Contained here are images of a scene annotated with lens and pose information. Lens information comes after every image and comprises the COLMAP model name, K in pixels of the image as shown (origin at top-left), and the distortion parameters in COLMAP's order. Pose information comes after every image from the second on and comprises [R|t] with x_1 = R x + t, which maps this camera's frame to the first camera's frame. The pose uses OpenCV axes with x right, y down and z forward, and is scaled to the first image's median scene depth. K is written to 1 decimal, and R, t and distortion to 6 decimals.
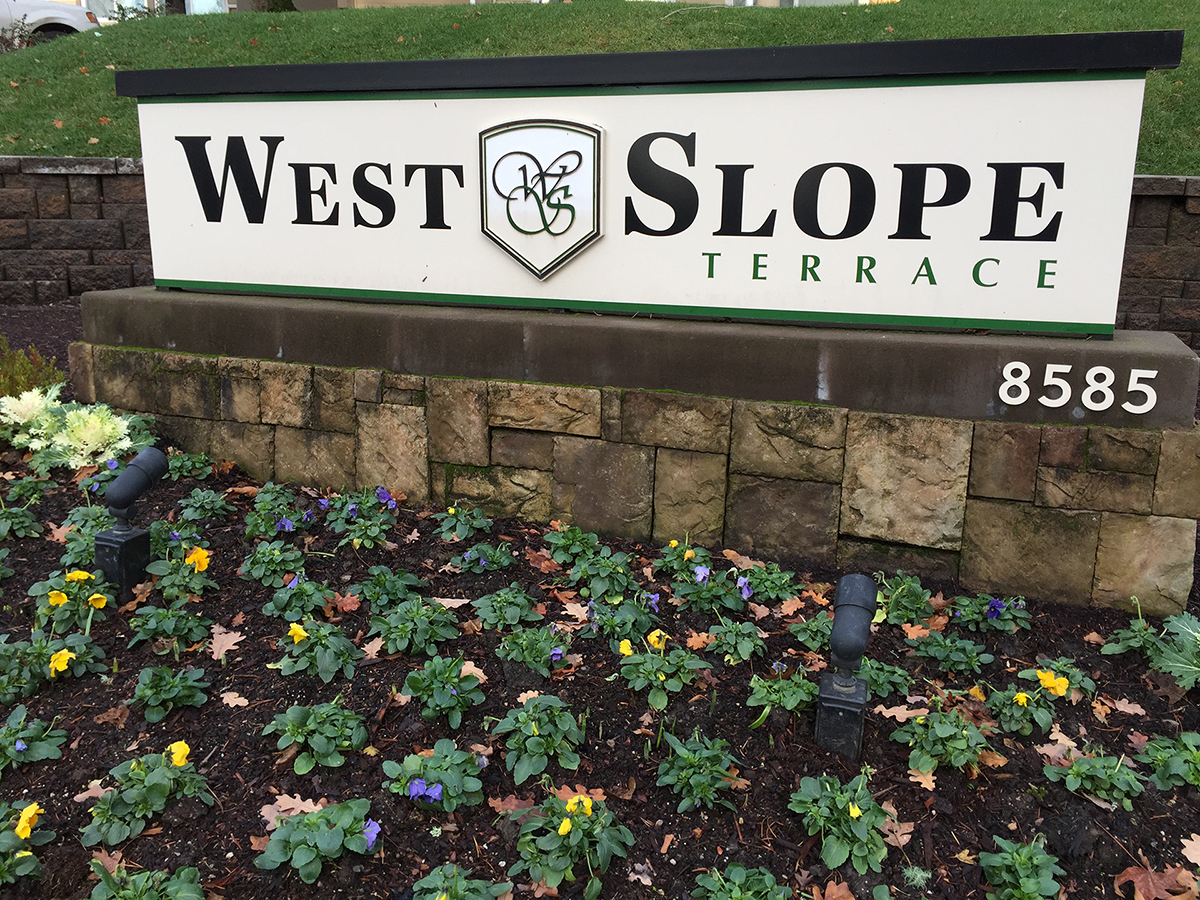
lens RADIAL K [[1028.2, 0, 599.2], [0, 1028.2, 450.4], [0, 0, 1]] dist [0.091334, -0.123005]
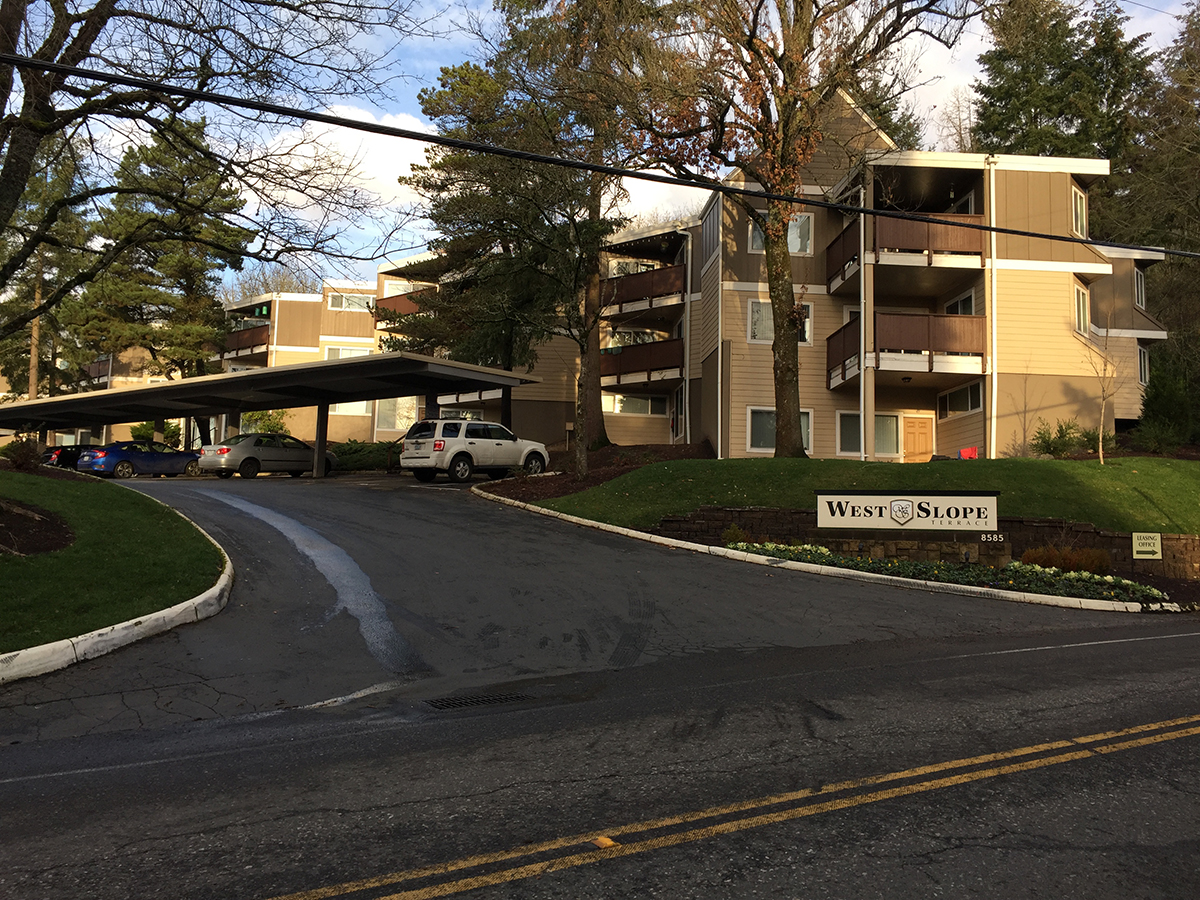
lens RADIAL K [[1028.2, 0, 600.1], [0, 1028.2, 449.8], [0, 0, 1]] dist [0.091334, -0.123005]
pose [[0.999649, 0.019750, 0.017642, -1.978242], [-0.012516, 0.939439, -0.342488, 1.545348], [-0.023337, 0.342147, 0.939356, -4.878511]]
